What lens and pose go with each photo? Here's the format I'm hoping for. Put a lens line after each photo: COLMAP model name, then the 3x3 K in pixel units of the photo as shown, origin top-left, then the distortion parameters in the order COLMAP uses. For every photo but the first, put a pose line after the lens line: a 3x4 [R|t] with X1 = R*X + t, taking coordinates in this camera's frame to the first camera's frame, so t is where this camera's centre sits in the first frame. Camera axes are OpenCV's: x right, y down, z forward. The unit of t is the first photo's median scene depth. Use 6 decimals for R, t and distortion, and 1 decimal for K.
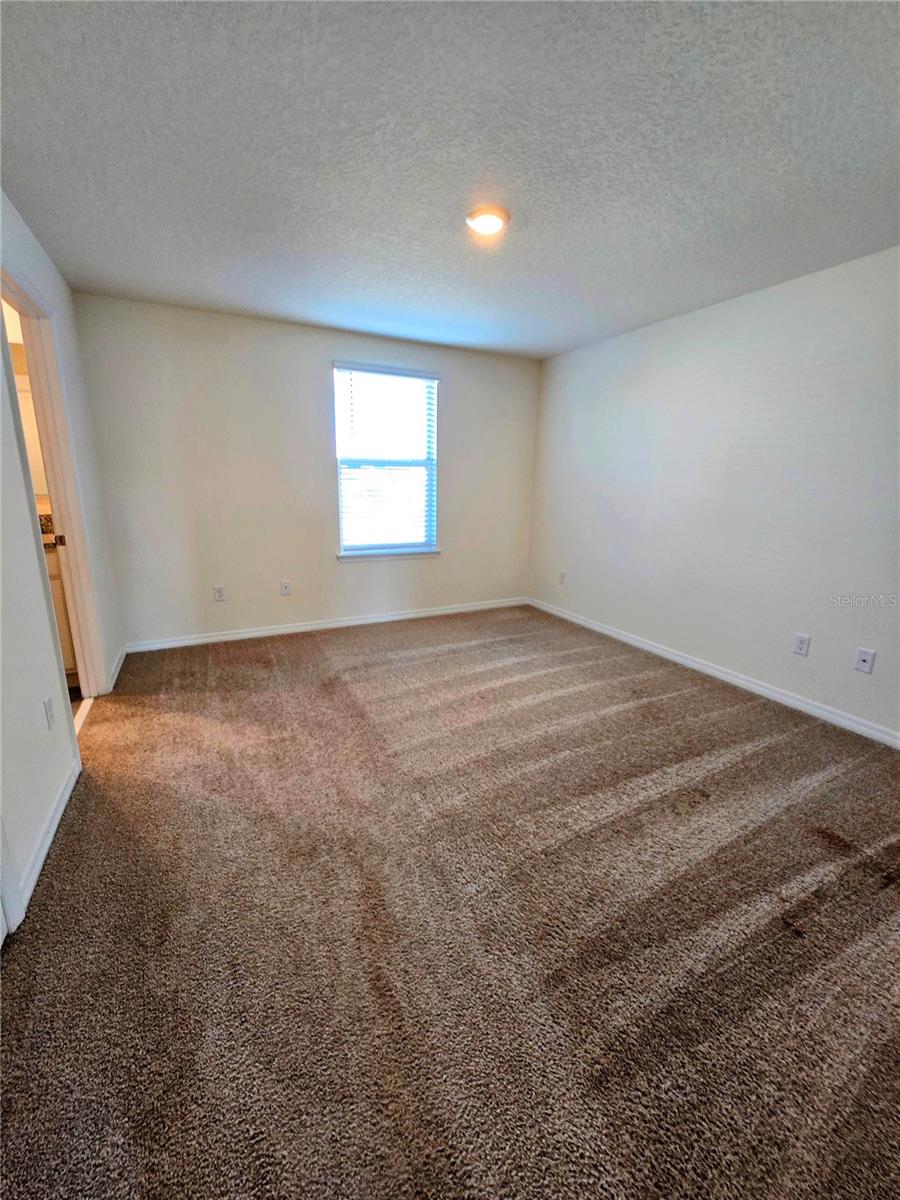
lens RADIAL K [[491.0, 0, 448.9], [0, 491.0, 597.9], [0, 0, 1]] dist [-0.006249, 0.001337]
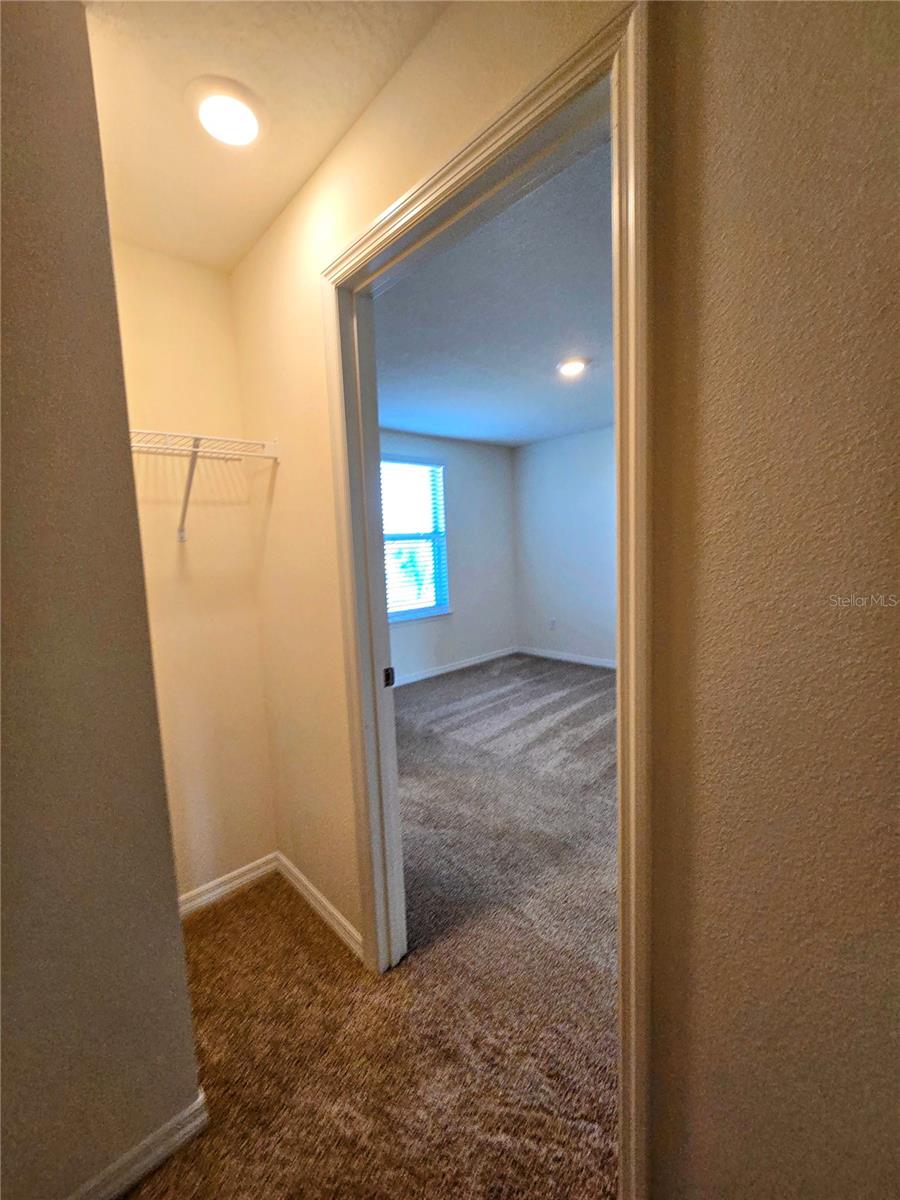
lens RADIAL K [[491.0, 0, 454.3], [0, 491.0, 595.2], [0, 0, 1]] dist [-0.006249, 0.001337]
pose [[0.960063, -0.087056, 0.265896, -0.327966], [0.124180, 0.984210, -0.126137, 0.008735], [-0.250717, 0.154118, 0.955714, -0.075773]]
